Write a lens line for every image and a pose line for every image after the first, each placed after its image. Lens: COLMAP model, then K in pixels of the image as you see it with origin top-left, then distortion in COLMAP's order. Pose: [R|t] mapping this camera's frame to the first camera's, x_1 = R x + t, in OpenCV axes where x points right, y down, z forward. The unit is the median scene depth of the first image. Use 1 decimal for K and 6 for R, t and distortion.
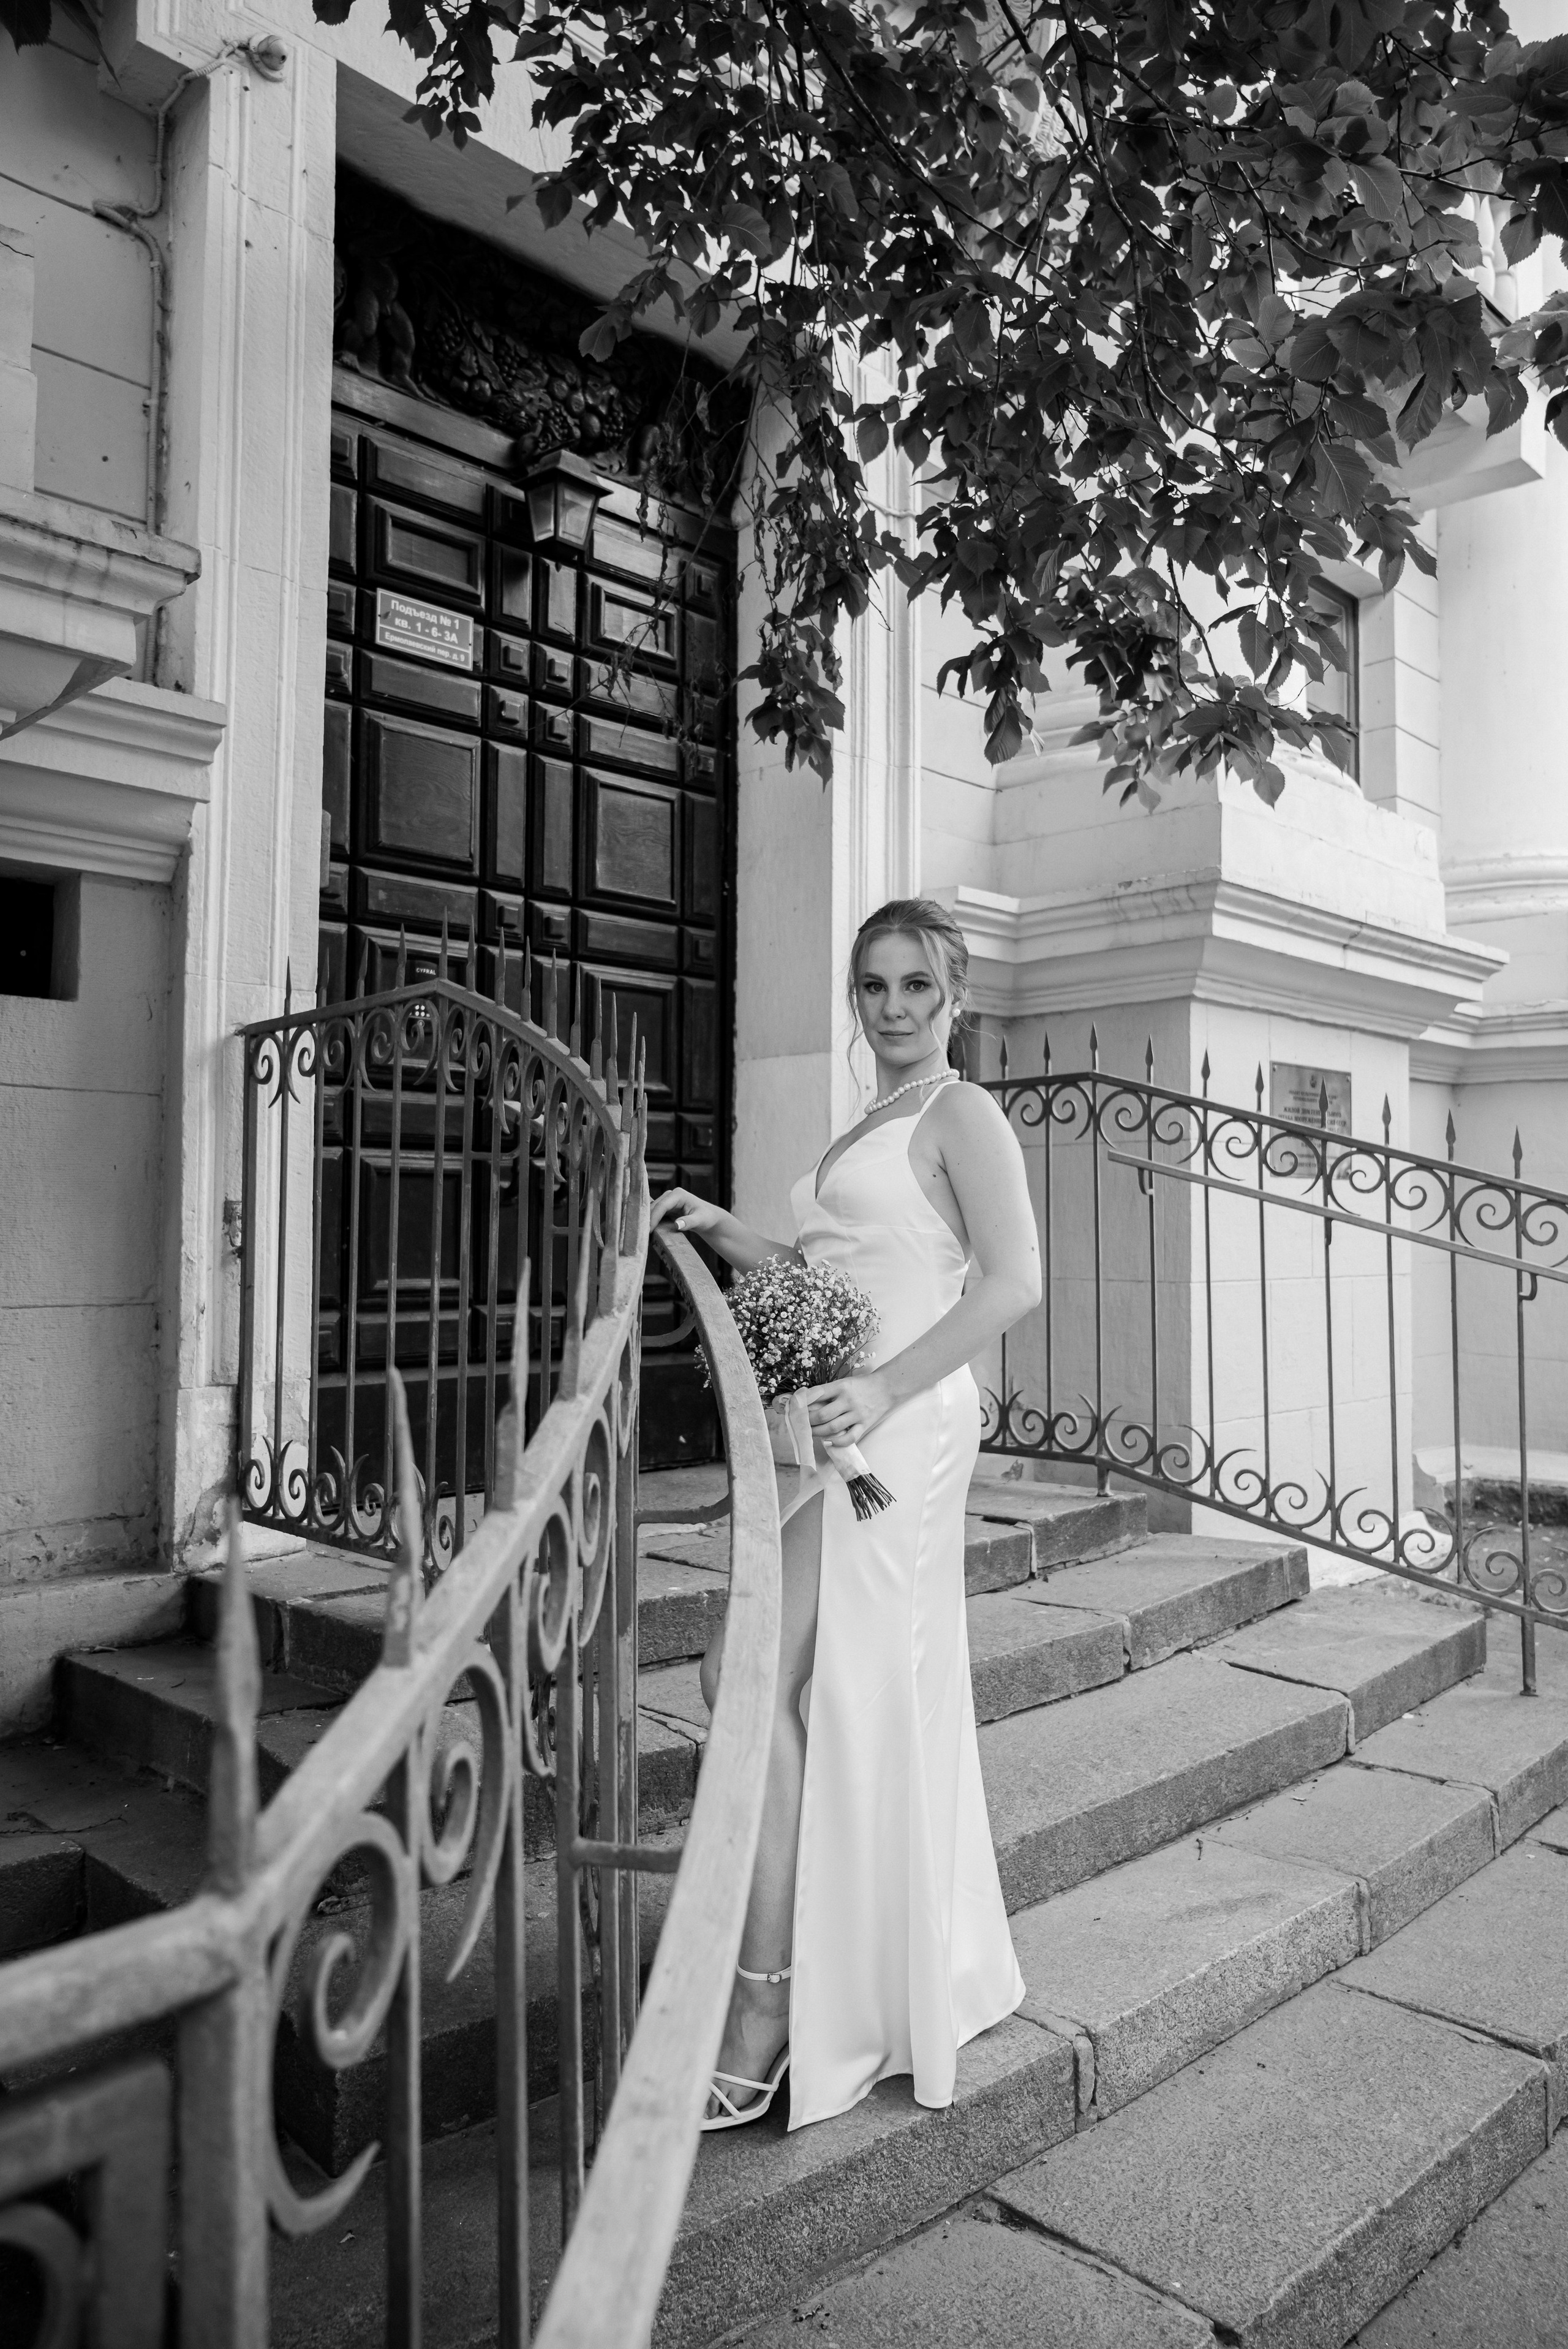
lens RADIAL K [[1570.4, 0, 788.0], [0, 1570.4, 1172.7], [0, 0, 1]] dist [-0.020051, 0.004171]
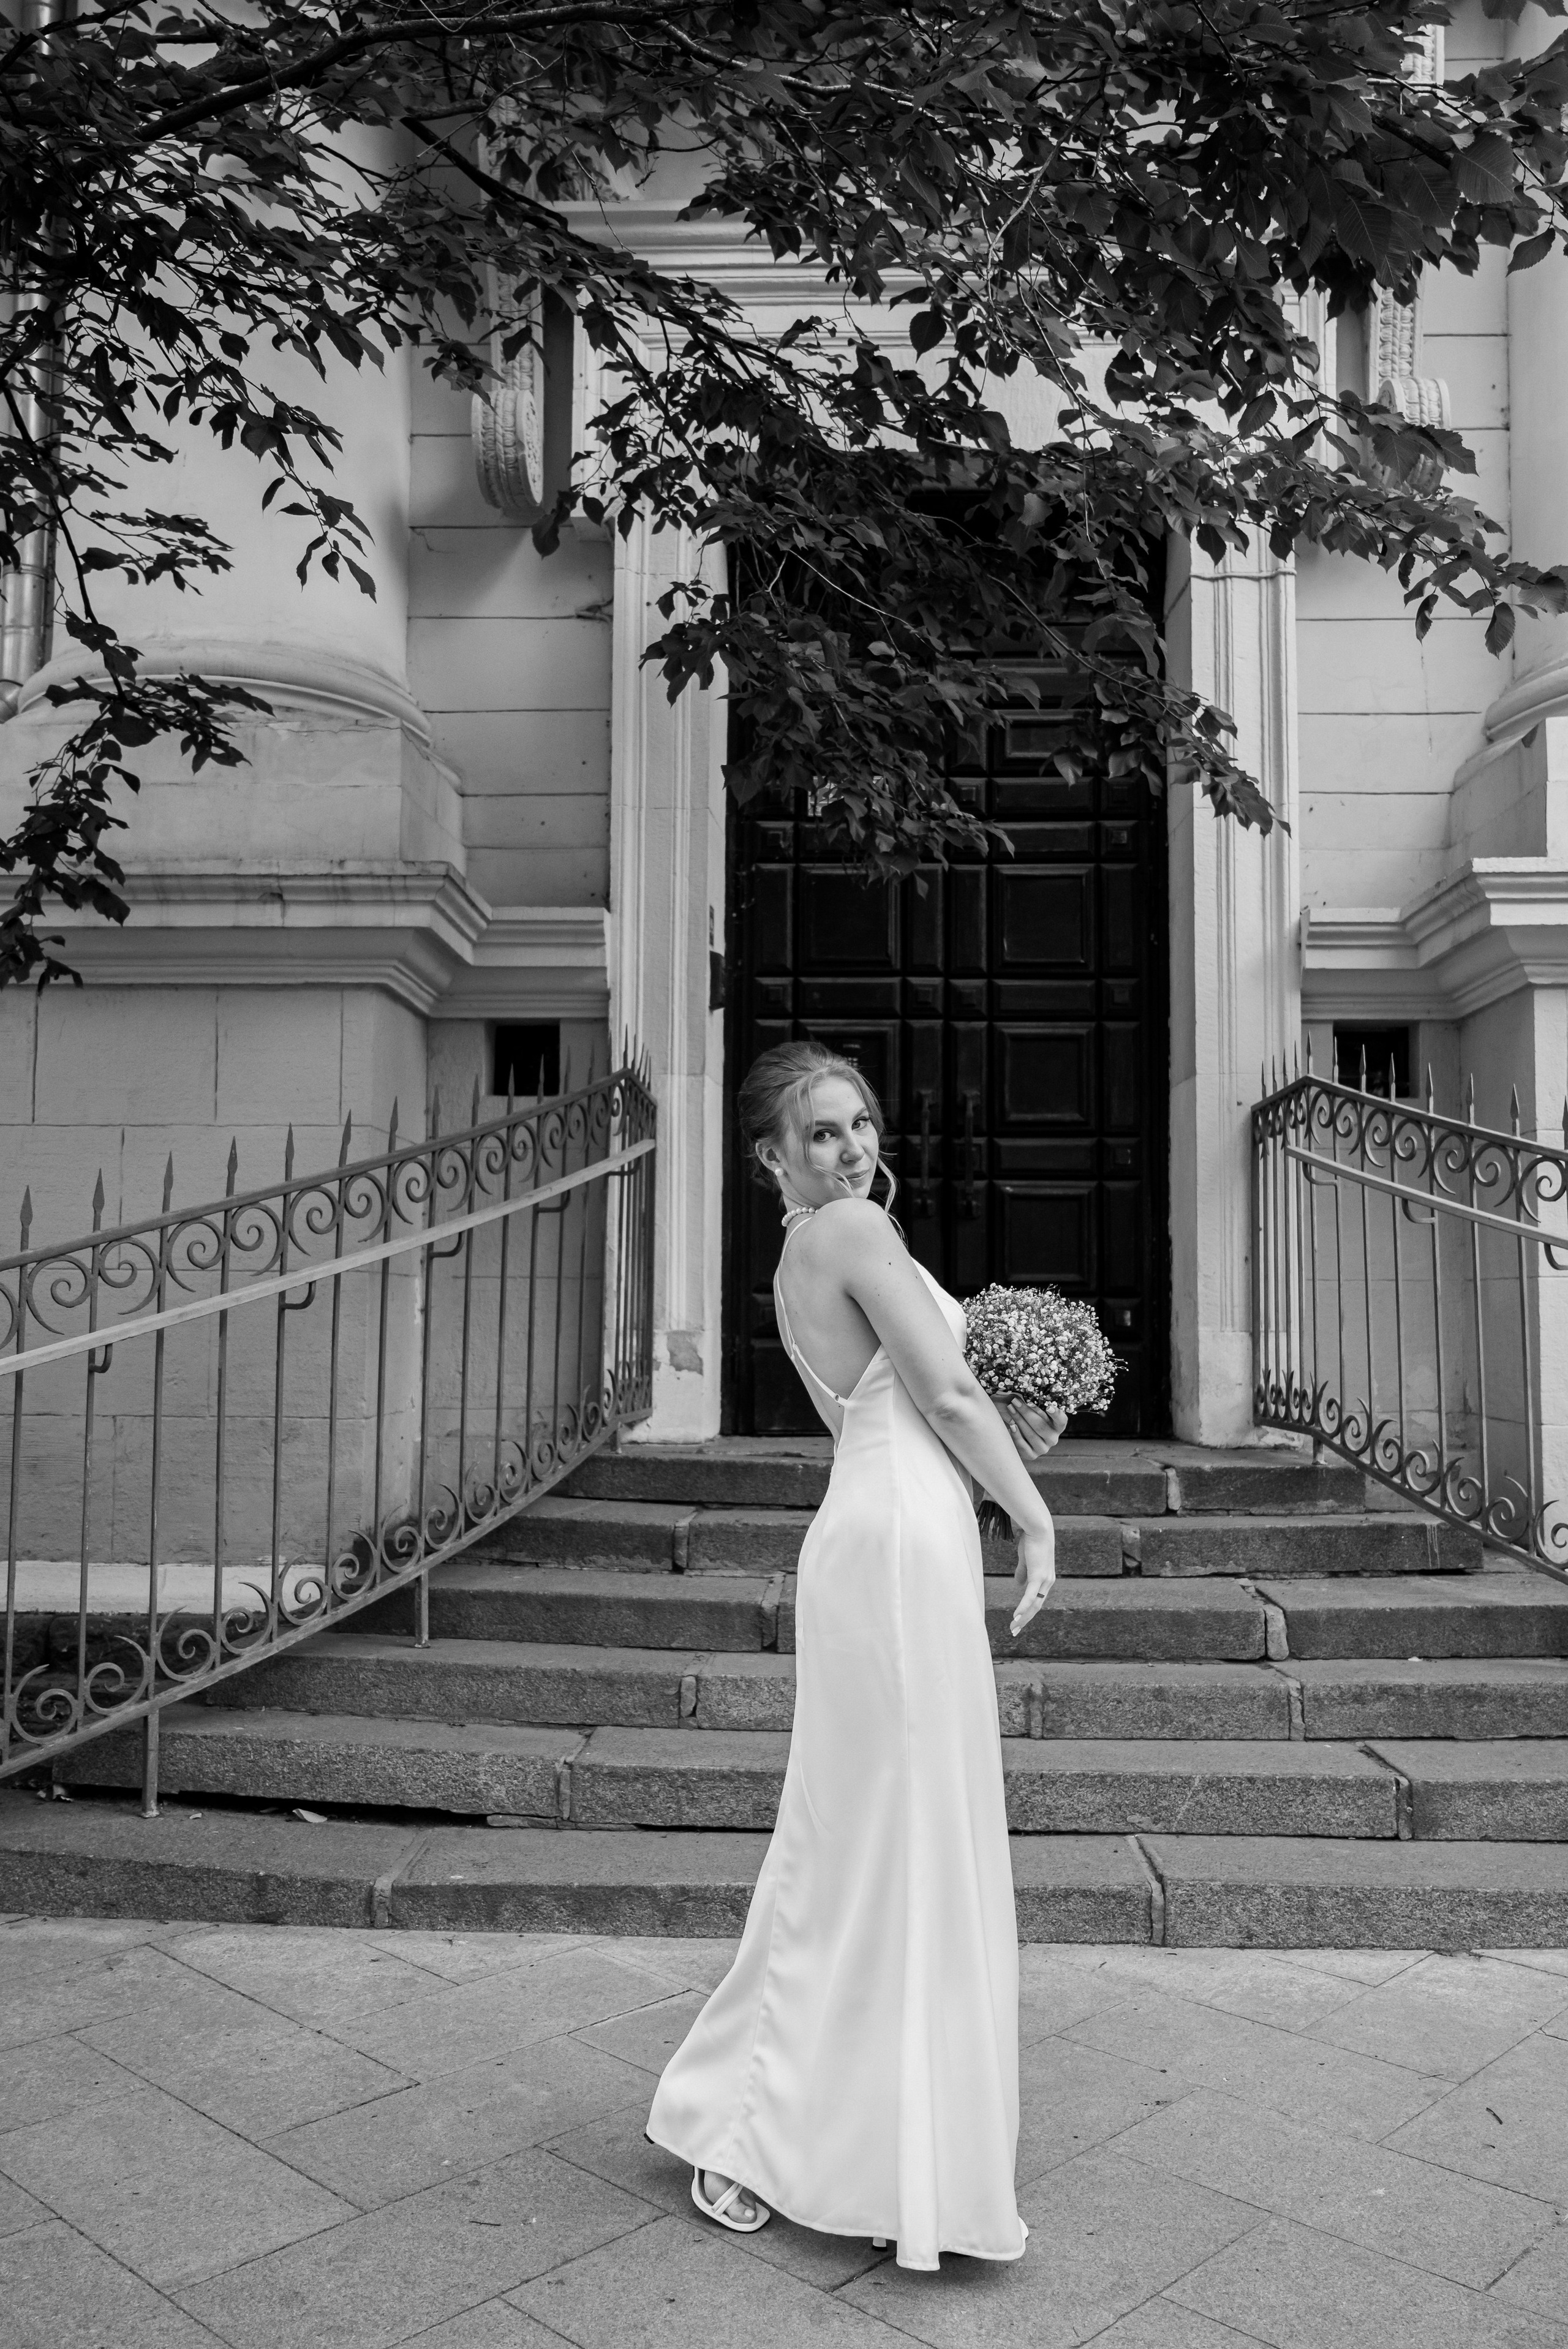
lens RADIAL K [[1919.9, 0, 800.9], [0, 1919.9, 1180.8], [0, 0, 1]] dist [-0.005160, 0.004305]
pose [[0.697362, -0.049187, -0.715030, 0.971601], [0.024308, 0.998692, -0.044993, 0.064978], [0.716307, 0.013996, 0.697645, -0.198417]]
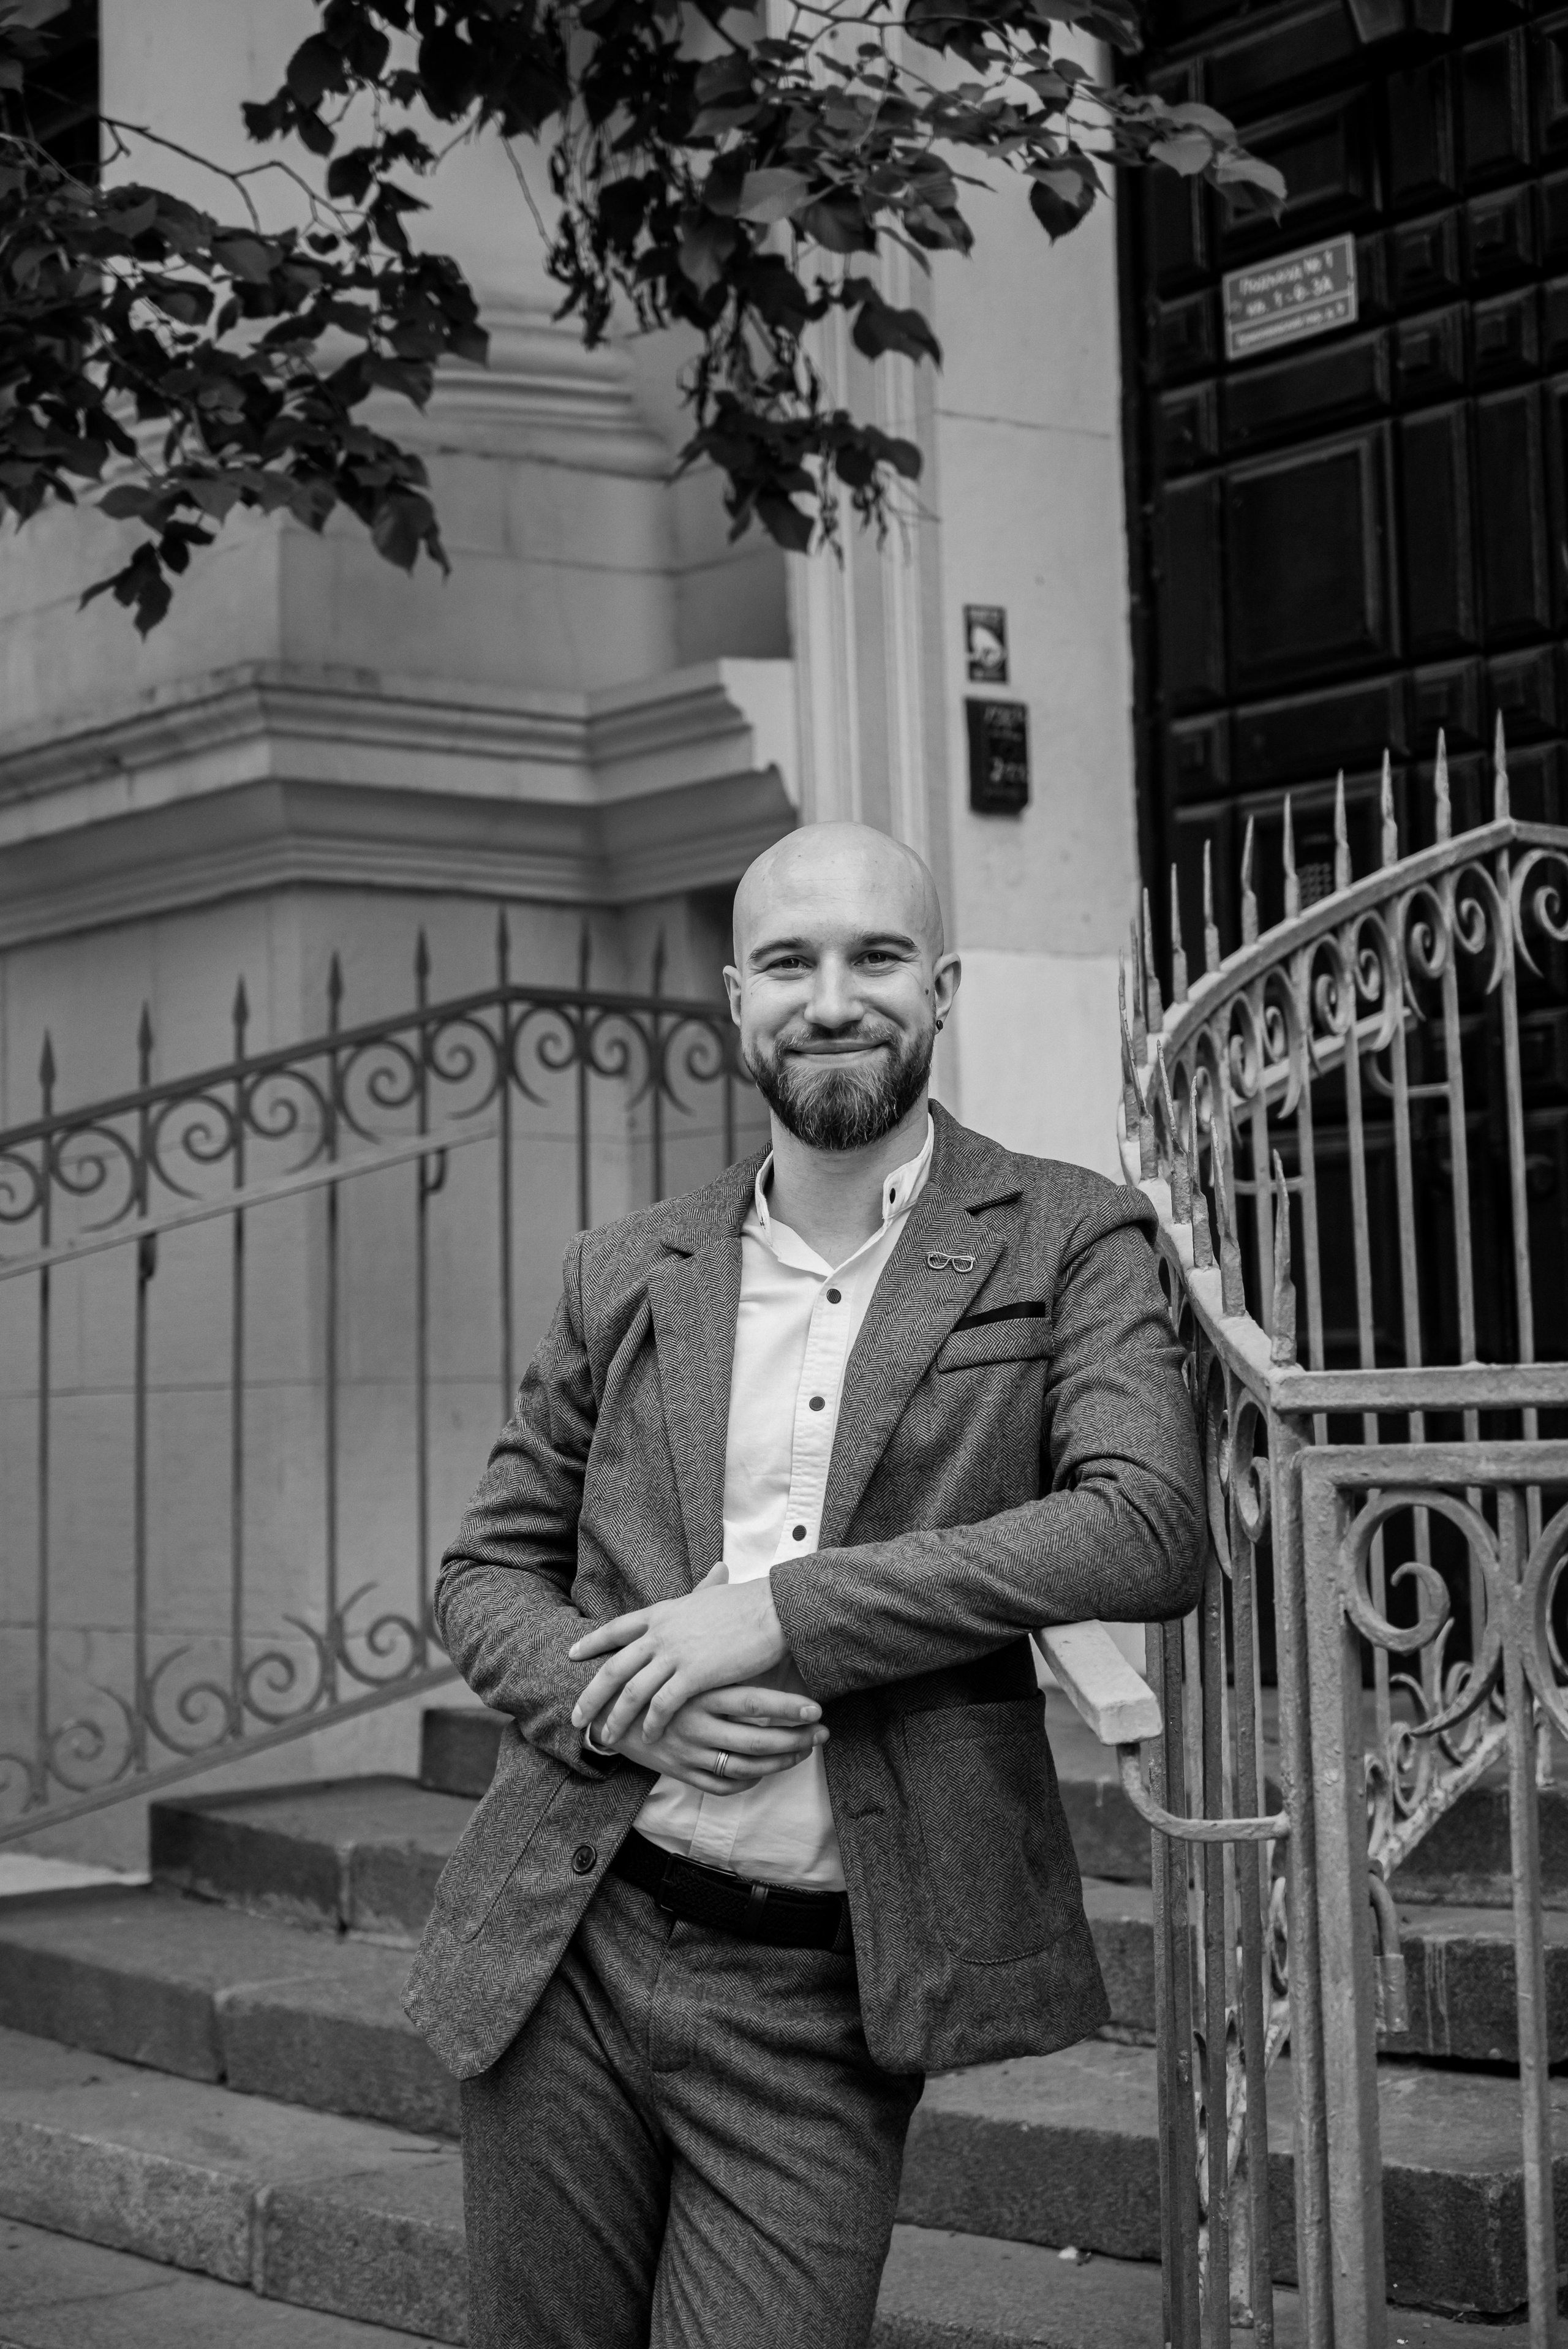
lens RADIAL K [[4042.4, 0, 787.8], [0, 4042.4, 1172.6], [0, 0, 1]] dist [0.044009, 0.092996]
pose [[-0.075675, -0.065147, -0.995002, 1.452536], [0.065294, 0.995398, -0.070139, 0.107224], [0.994992, -0.070275, -0.071073, 0.945867]]
